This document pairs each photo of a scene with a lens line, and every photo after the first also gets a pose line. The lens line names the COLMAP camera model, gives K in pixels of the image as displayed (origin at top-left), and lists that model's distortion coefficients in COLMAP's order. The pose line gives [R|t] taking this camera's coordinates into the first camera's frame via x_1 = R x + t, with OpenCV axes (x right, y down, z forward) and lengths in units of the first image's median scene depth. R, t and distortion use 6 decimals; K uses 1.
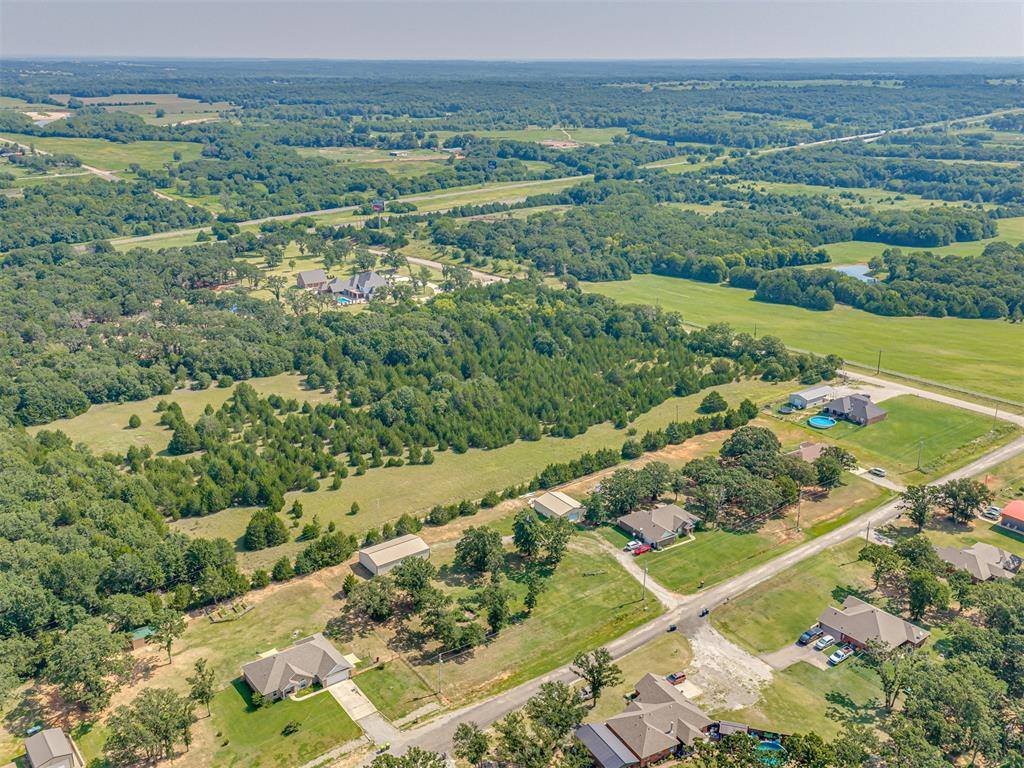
lens RADIAL K [[954.3, 0, 512.0], [0, 954.3, 384.0], [0, 0, 1]] dist [0.075923, -0.076993]
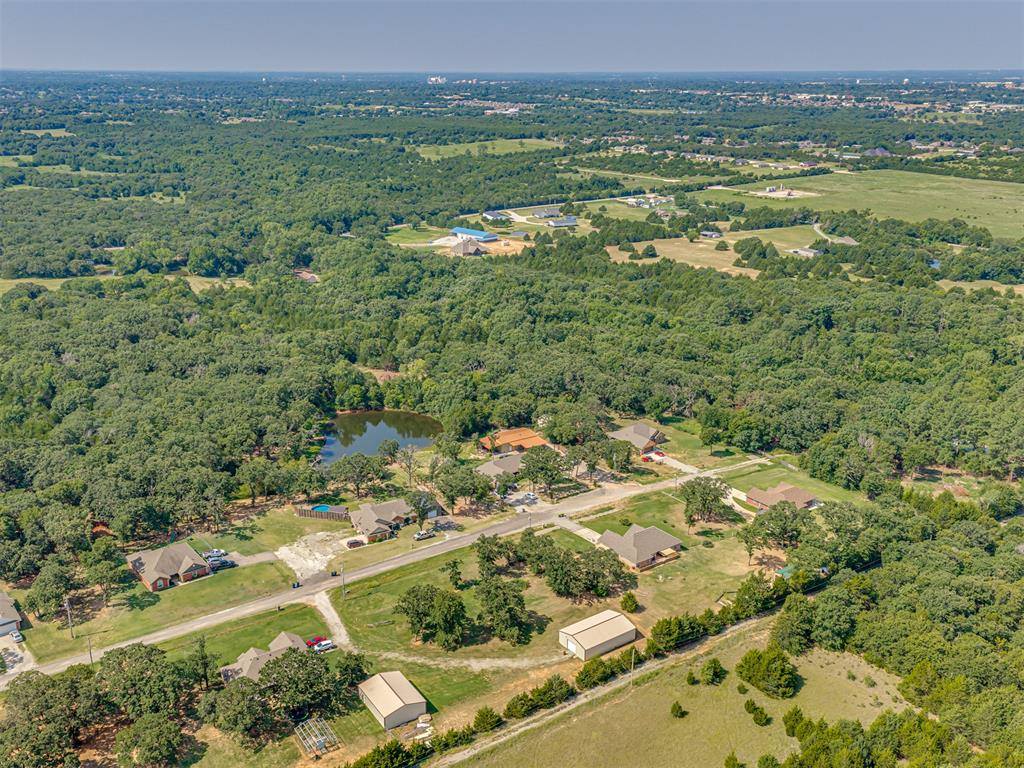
lens RADIAL K [[954.3, 0, 512.0], [0, 954.3, 384.0], [0, 0, 1]] dist [0.075923, -0.076993]
pose [[-0.999927, 0.001528, 0.011970, -0.053288], [0.008434, 0.797890, 0.602743, -0.546777], [-0.008630, 0.602800, -0.797845, 1.568922]]
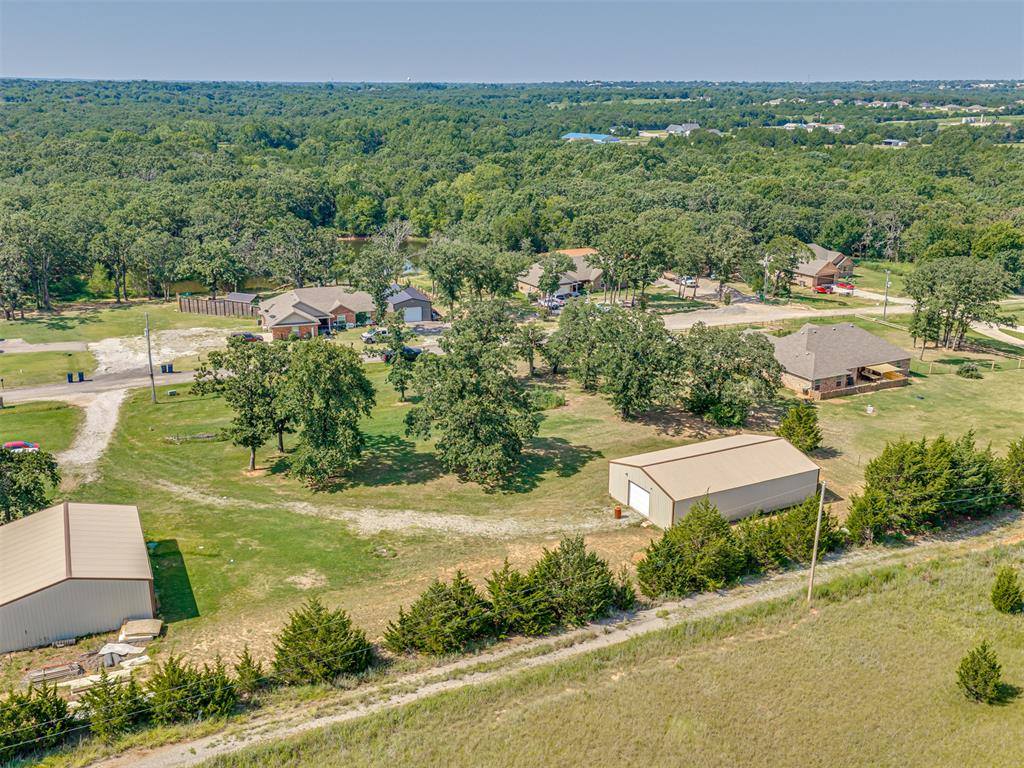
lens RADIAL K [[954.3, 0, 512.0], [0, 954.3, 384.0], [0, 0, 1]] dist [0.075923, -0.076993]
pose [[-0.987284, -0.041876, 0.153352, -0.102464], [0.055705, 0.812379, 0.580463, -0.047504], [-0.148888, 0.581624, -0.799716, 1.255468]]
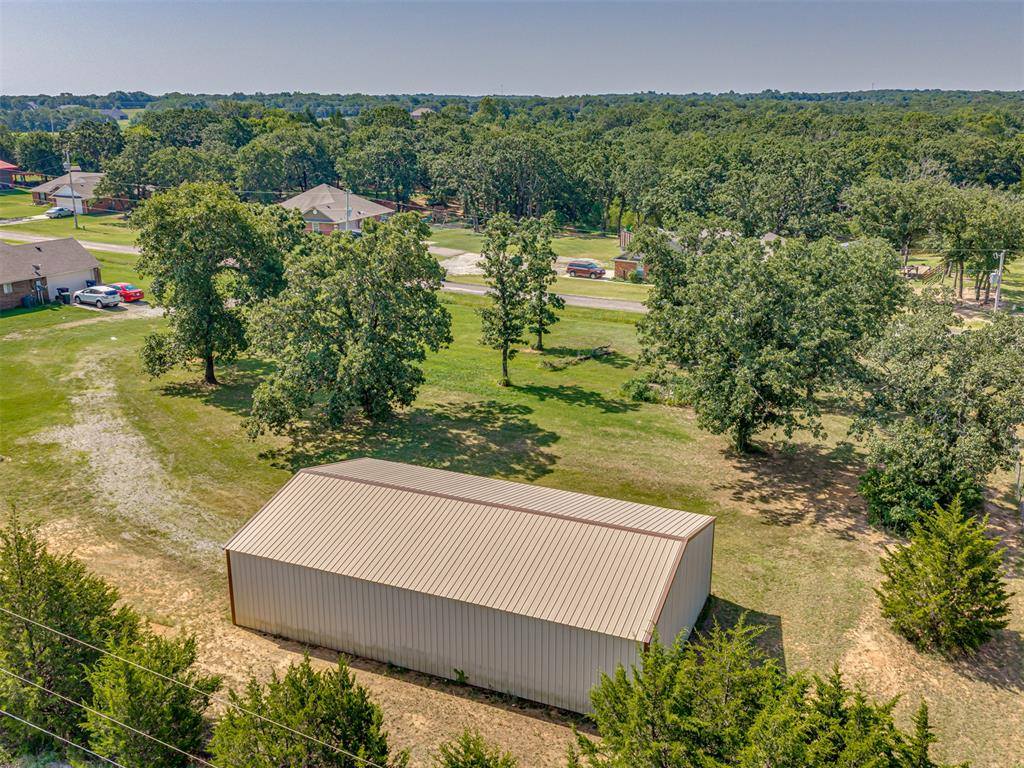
lens RADIAL K [[954.3, 0, 512.0], [0, 954.3, 384.0], [0, 0, 1]] dist [0.075923, -0.076993]
pose [[-0.496160, -0.234476, 0.835971, -0.236715], [0.283207, 0.866473, 0.411118, 0.097952], [-0.820743, 0.440733, -0.363504, 1.031975]]
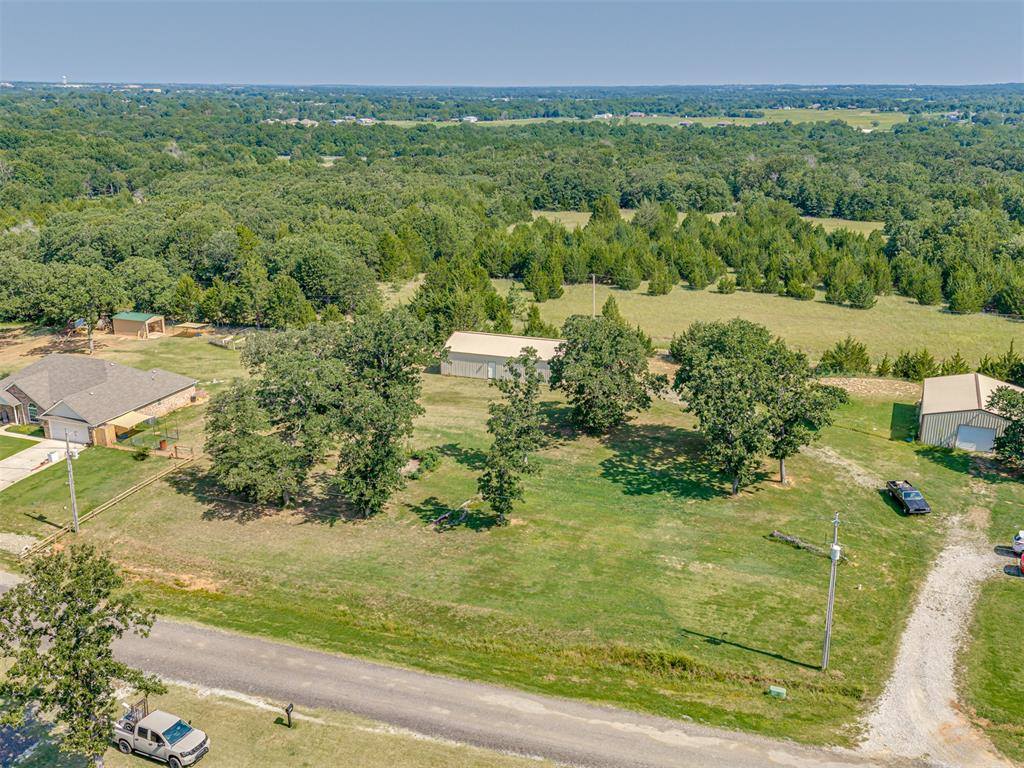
lens RADIAL K [[954.3, 0, 512.0], [0, 954.3, 384.0], [0, 0, 1]] dist [0.075923, -0.076993]
pose [[0.546128, 0.252359, -0.798786, 0.256894], [-0.273796, 0.954948, 0.114502, 0.135979], [0.791695, 0.156172, 0.590618, 0.719590]]
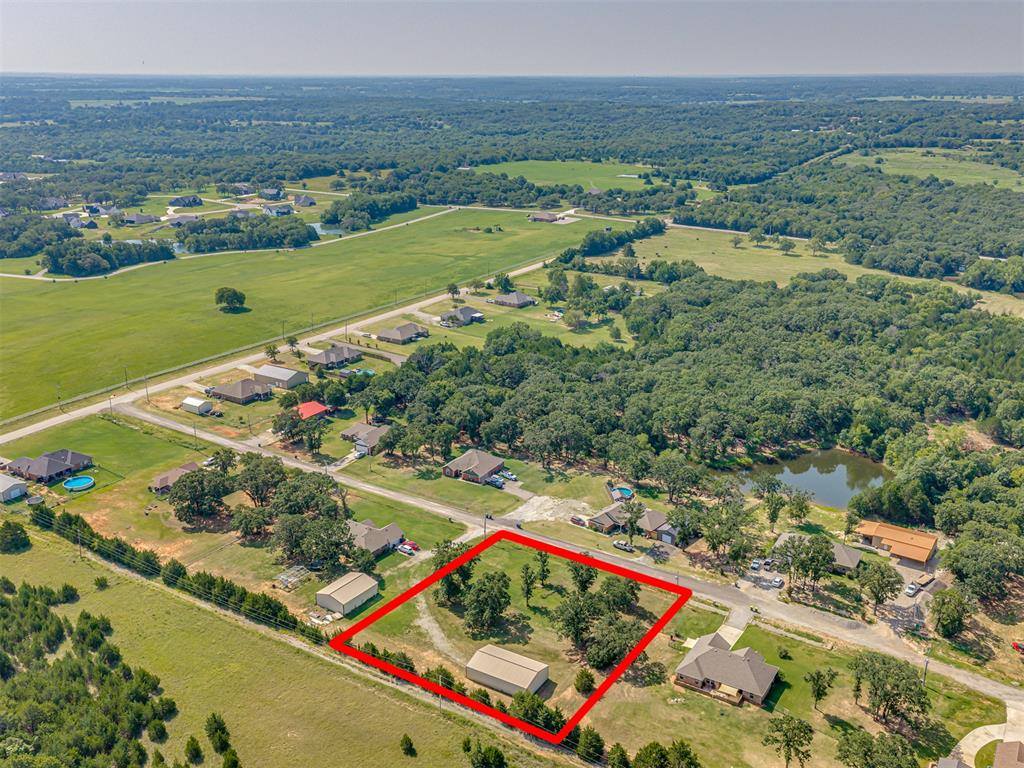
lens RADIAL K [[954.3, 0, 512.0], [0, 954.3, 384.0], [0, 0, 1]] dist [0.075923, -0.076993]
pose [[-0.376018, -0.282725, 0.882427, -0.792610], [0.297907, 0.864870, 0.404044, -0.376104], [-0.877418, 0.414808, -0.240981, 1.090381]]
